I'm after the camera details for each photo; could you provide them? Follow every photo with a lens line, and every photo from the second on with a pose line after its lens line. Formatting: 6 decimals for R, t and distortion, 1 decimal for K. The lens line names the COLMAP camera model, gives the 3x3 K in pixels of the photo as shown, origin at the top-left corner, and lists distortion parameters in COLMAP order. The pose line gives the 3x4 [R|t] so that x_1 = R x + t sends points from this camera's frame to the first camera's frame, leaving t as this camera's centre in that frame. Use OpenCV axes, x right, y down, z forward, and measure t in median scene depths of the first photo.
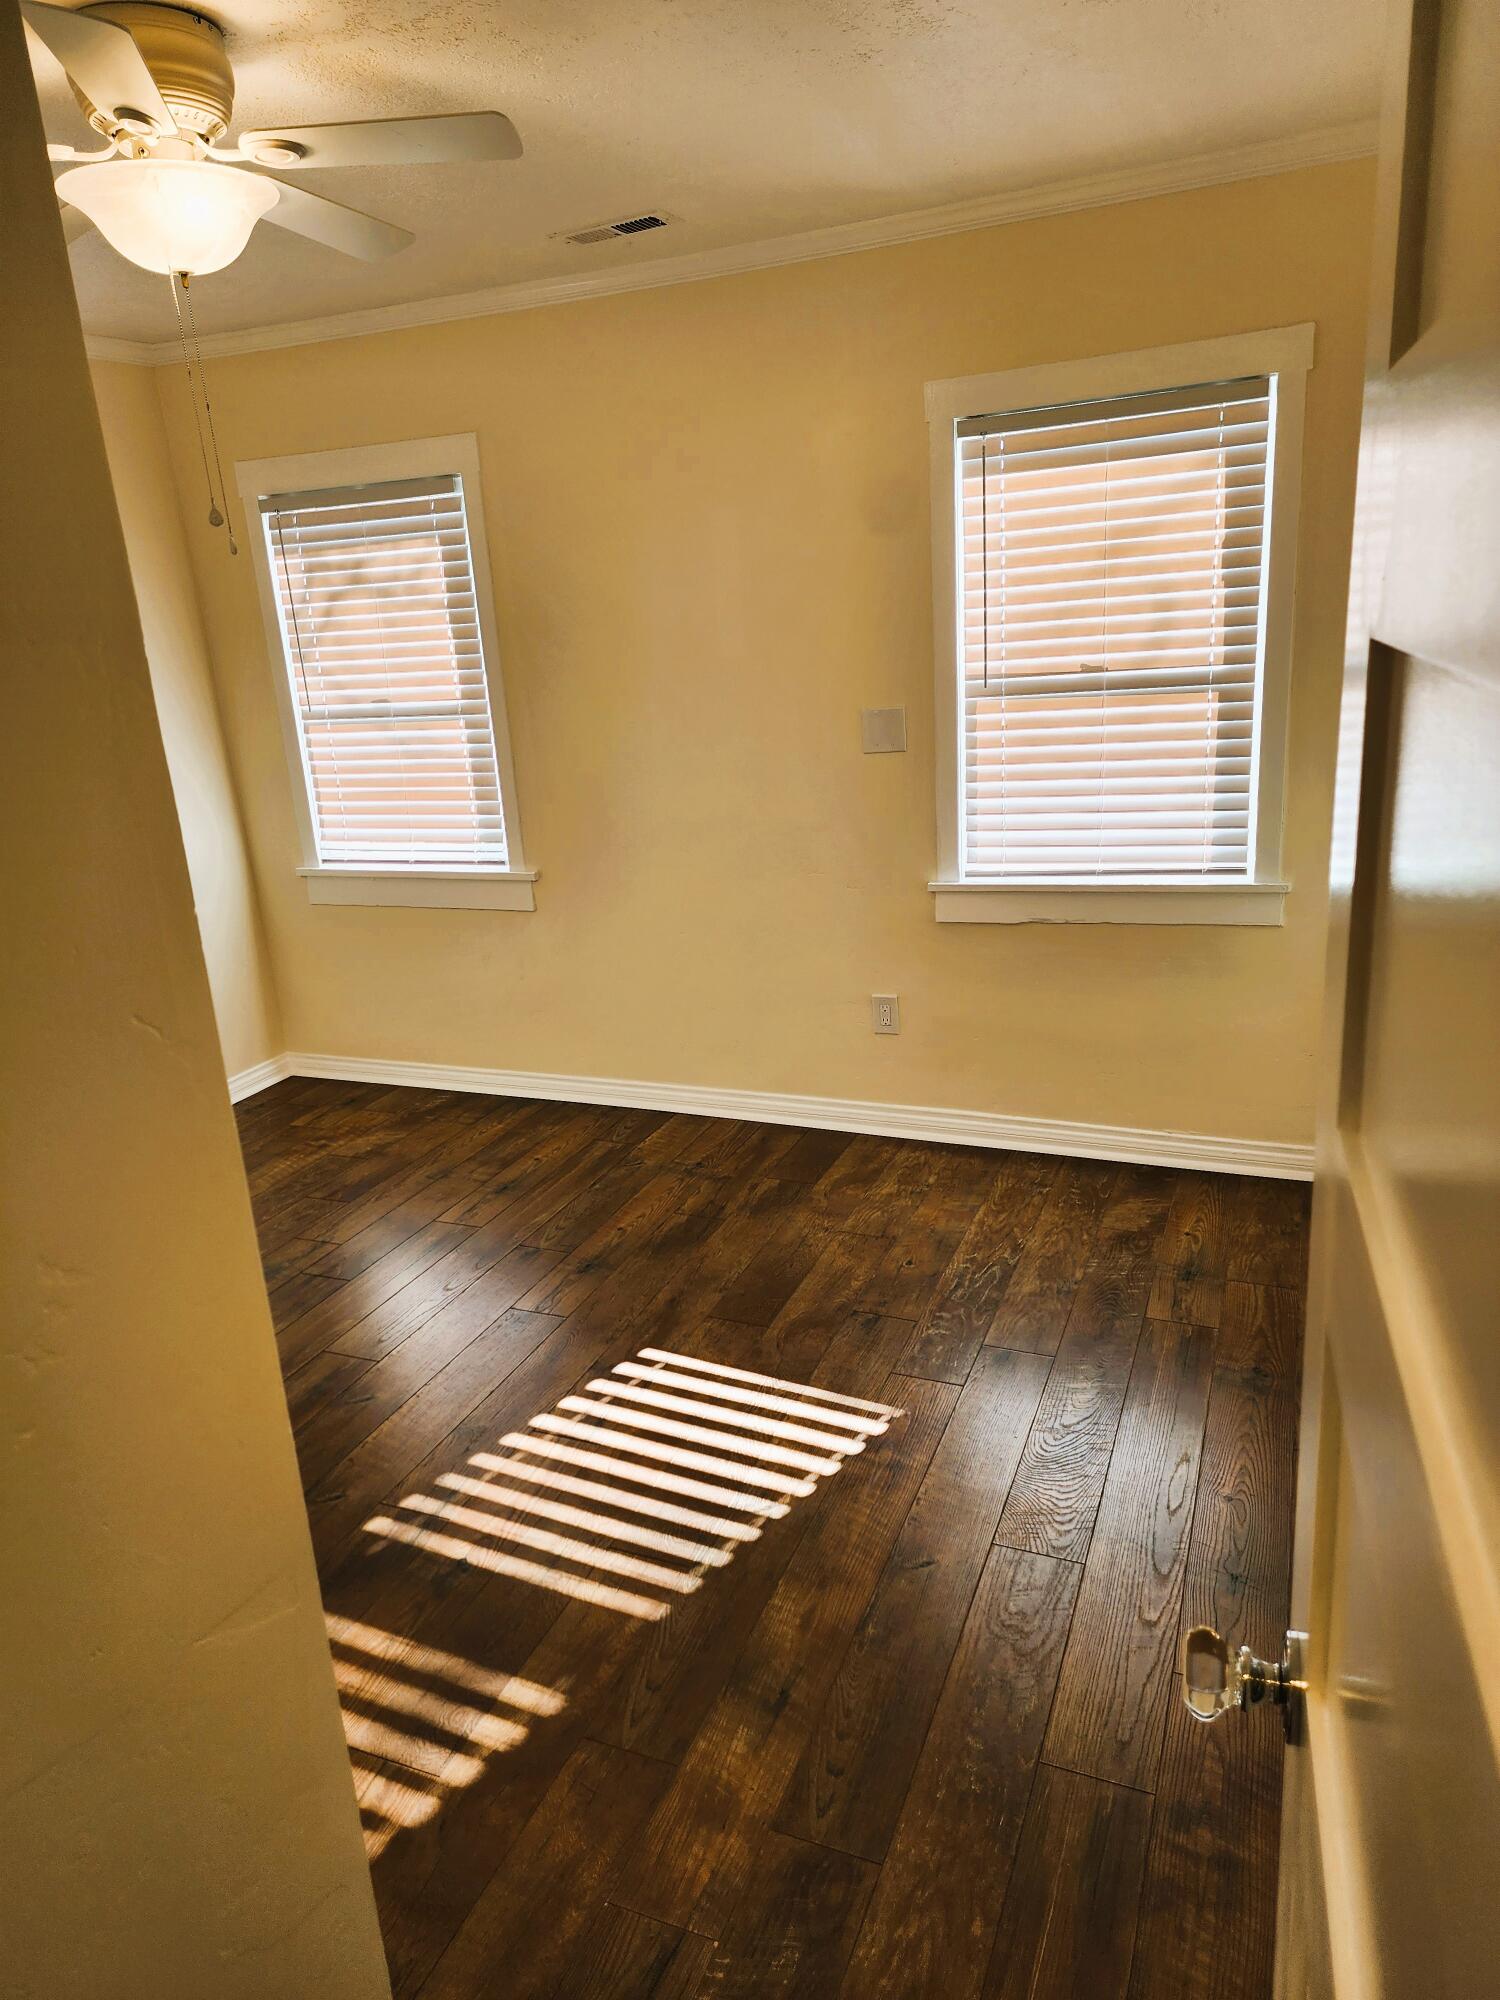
lens RADIAL K [[1370.2, 0, 700.0], [0, 1370.2, 1037.7], [0, 0, 1]] dist [0.086997, -0.078733]
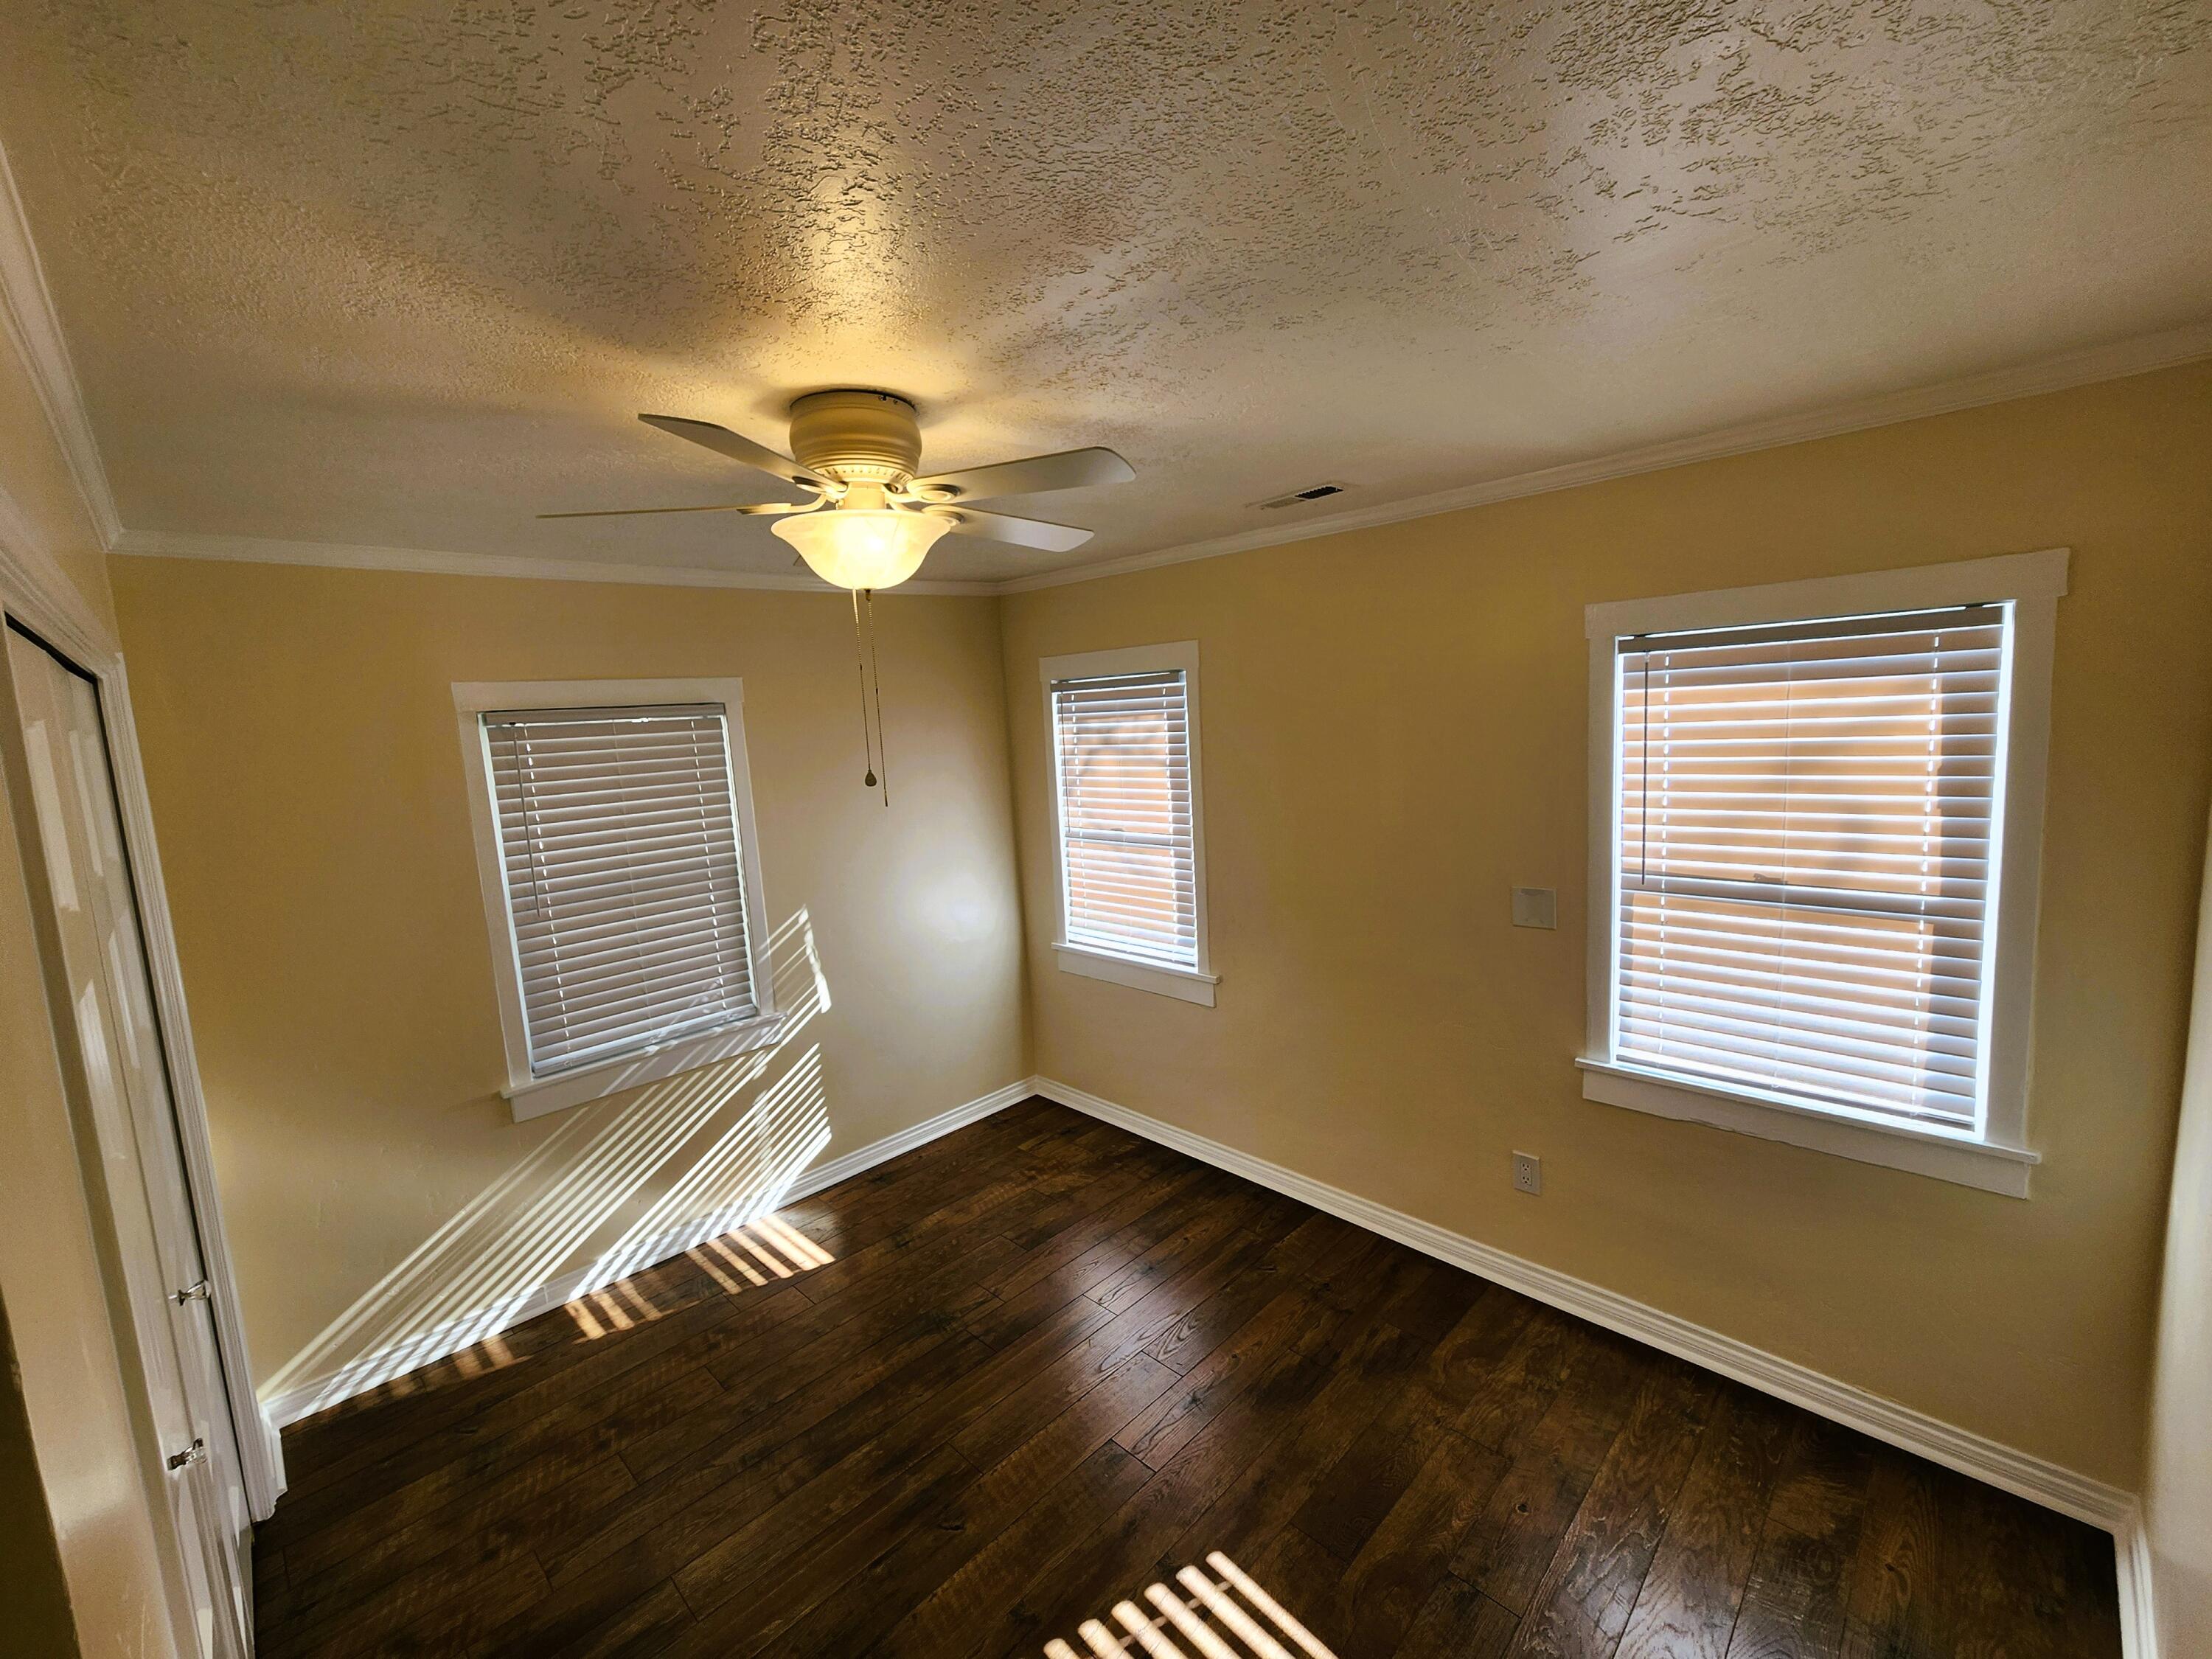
lens RADIAL K [[924.5, 0, 1077.1], [0, 924.5, 834.8], [0, 0, 1]] dist [0.001773, -0.000378]
pose [[0.929999, 0.060448, -0.362559, 0.063532], [-0.110317, 0.986814, -0.118445, -0.160903], [0.350618, 0.150150, 0.924404, 0.218977]]
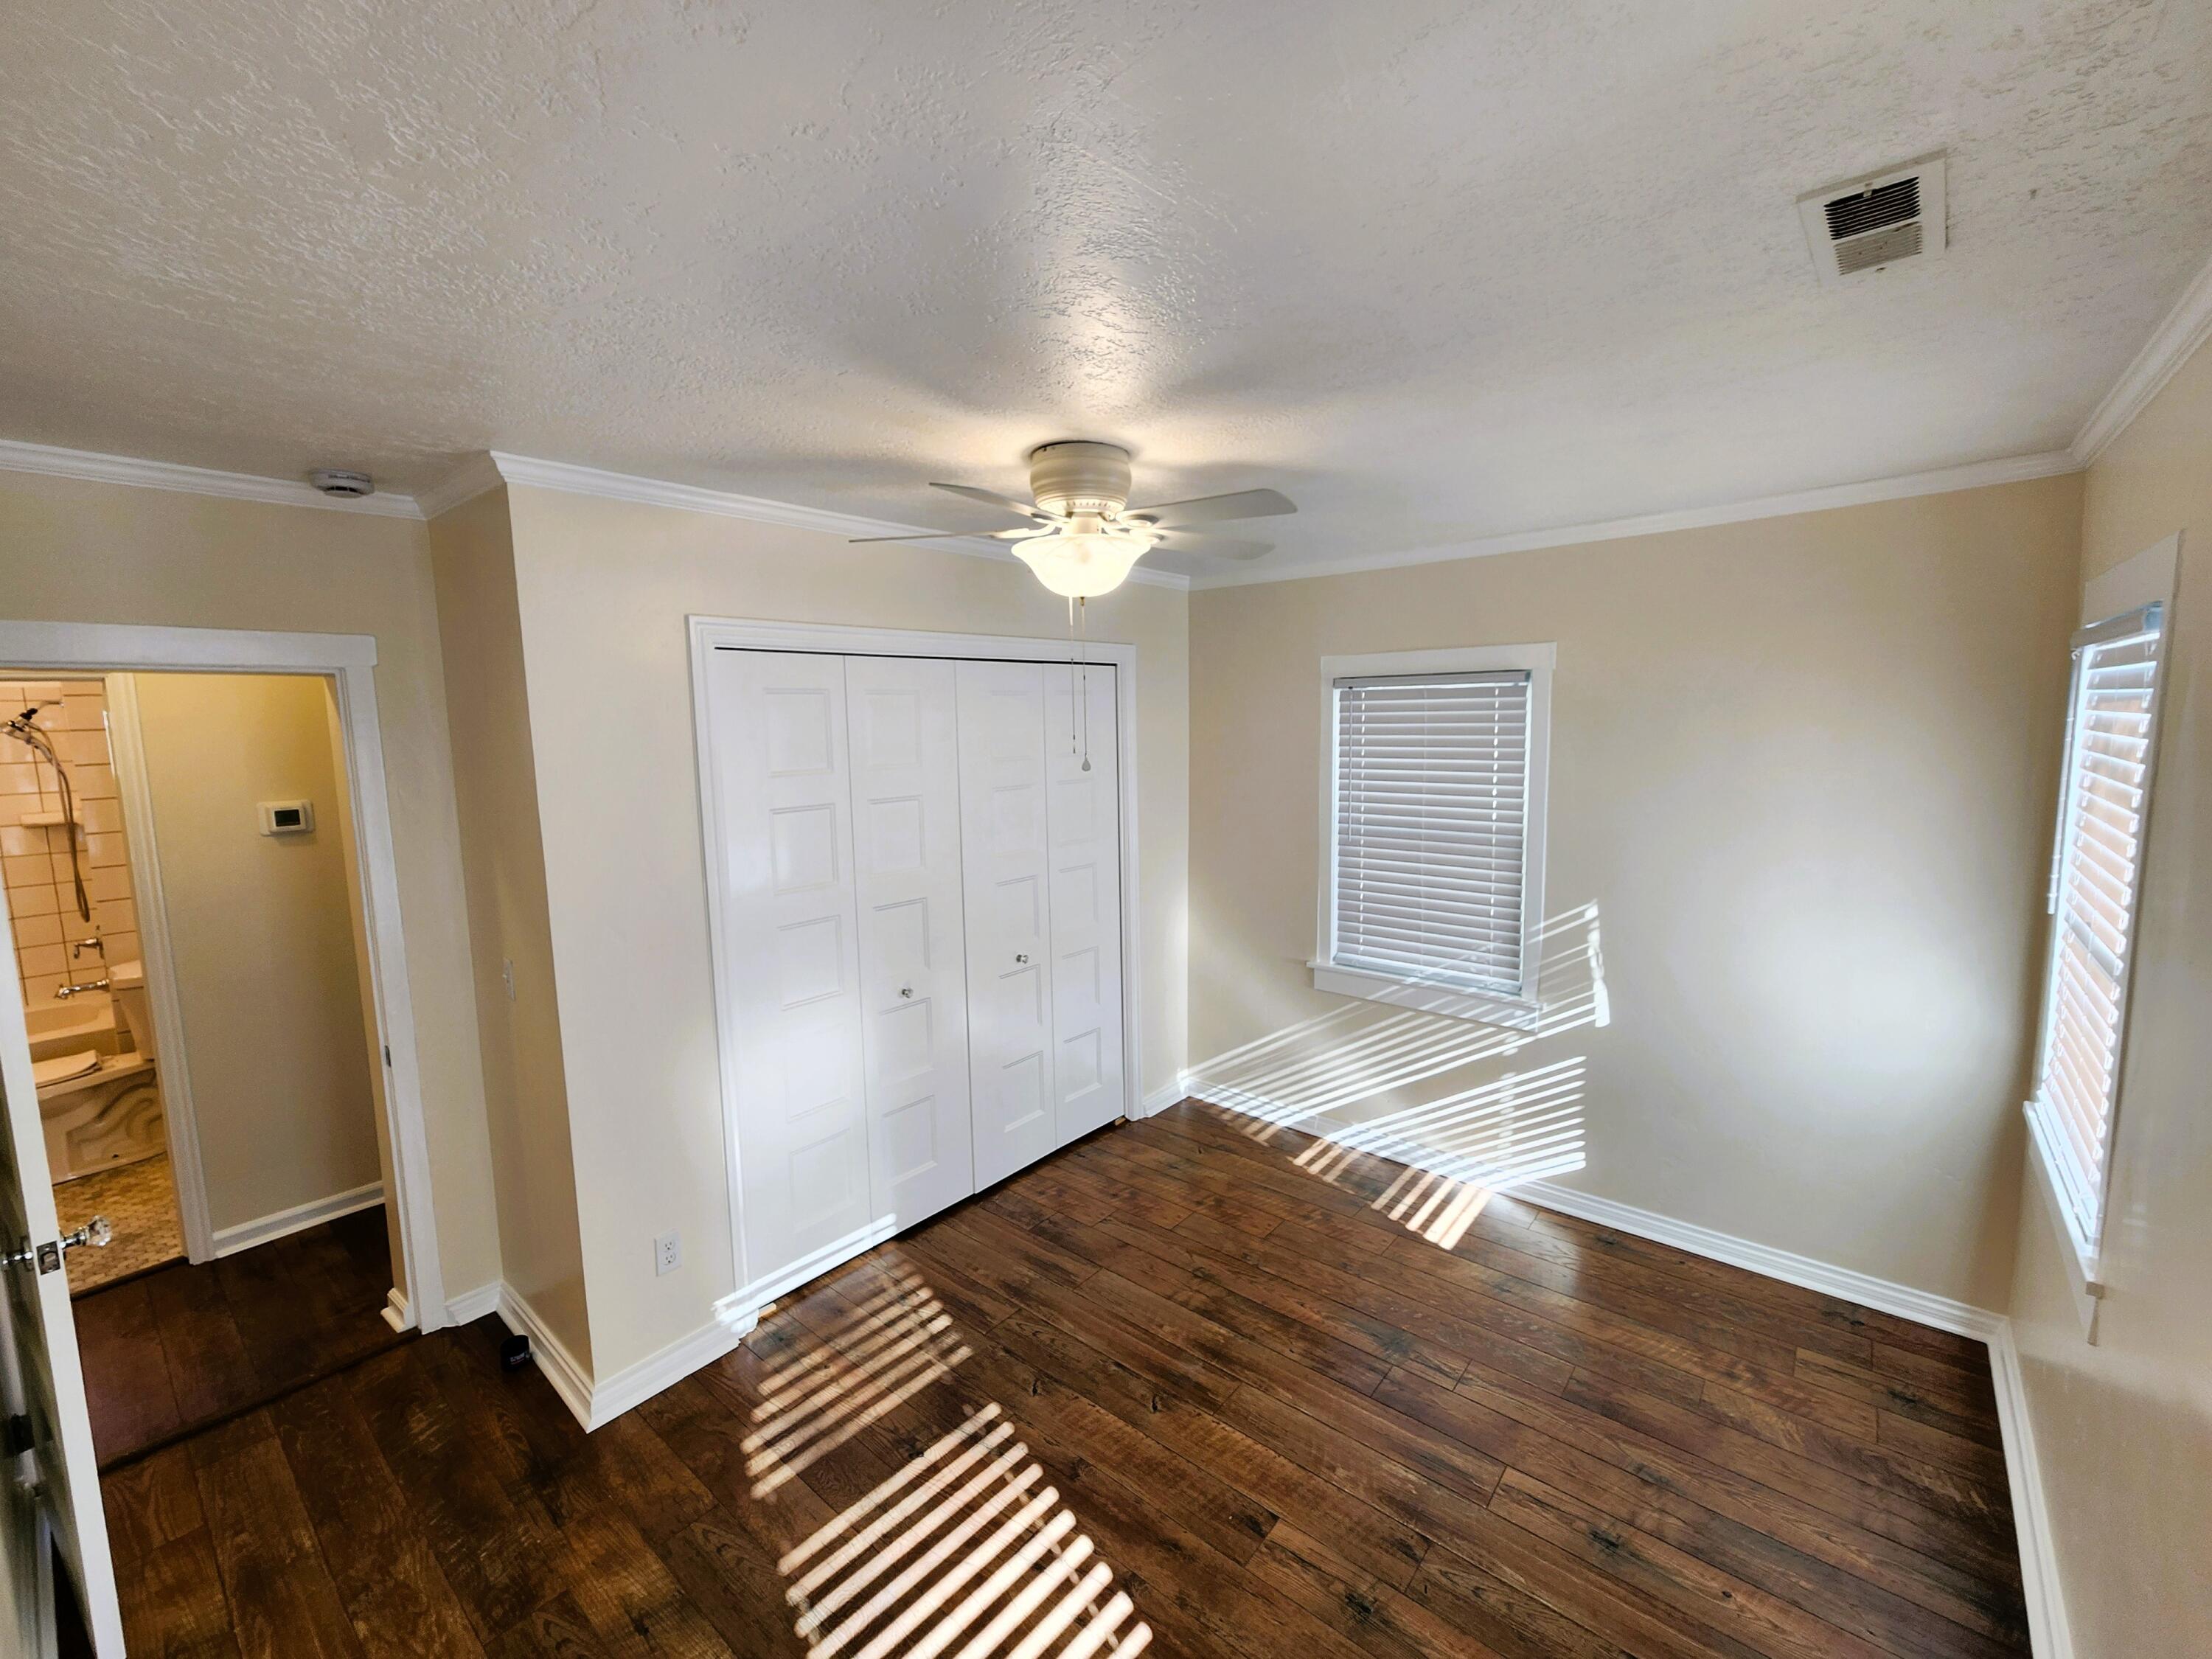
lens RADIAL K [[901.3, 0, 1106.0], [0, 901.3, 829.5], [0, 0, 1]] dist [0.008766, -0.000100]
pose [[-0.272076, 0.194200, -0.942476, 0.354586], [-0.245274, 0.933078, 0.263070, -0.345779], [0.930492, 0.302740, -0.206236, 0.772221]]
